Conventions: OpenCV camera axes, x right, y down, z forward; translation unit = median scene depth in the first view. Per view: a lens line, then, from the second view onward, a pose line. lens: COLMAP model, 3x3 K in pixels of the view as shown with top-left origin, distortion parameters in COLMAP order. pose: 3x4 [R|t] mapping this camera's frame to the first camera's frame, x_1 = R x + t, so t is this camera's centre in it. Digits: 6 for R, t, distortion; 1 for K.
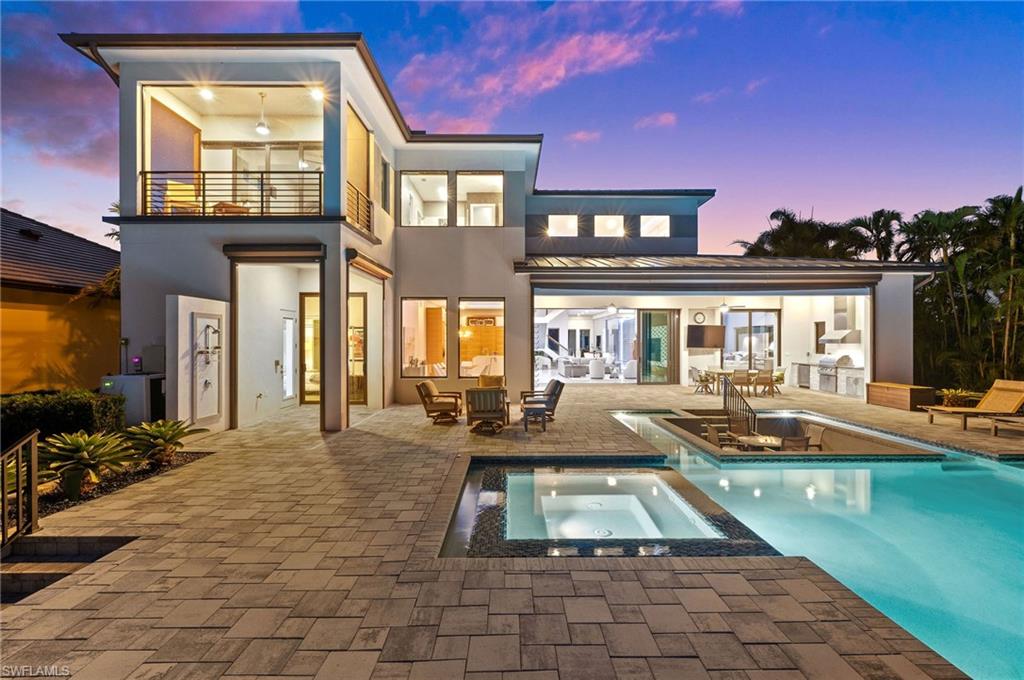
lens RADIAL K [[447.9, 0, 512.0], [0, 447.9, 340.0], [0, 0, 1]] dist [0.000507, 0.000368]
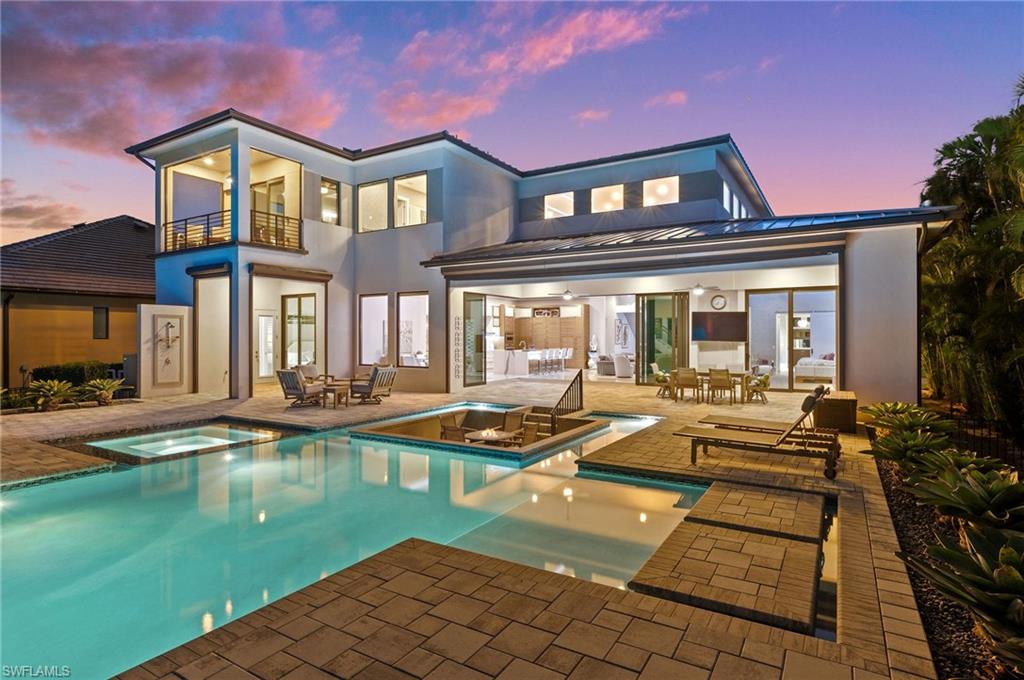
lens RADIAL K [[539.6, 0, 512.0], [0, 539.6, 340.0], [0, 0, 1]] dist [-0.002281, -0.000901]
pose [[0.852247, 0.004262, -0.523123, 0.806878], [0.002302, 0.999927, 0.011896, 0.004707], [0.523135, -0.011343, 0.852174, 0.024669]]
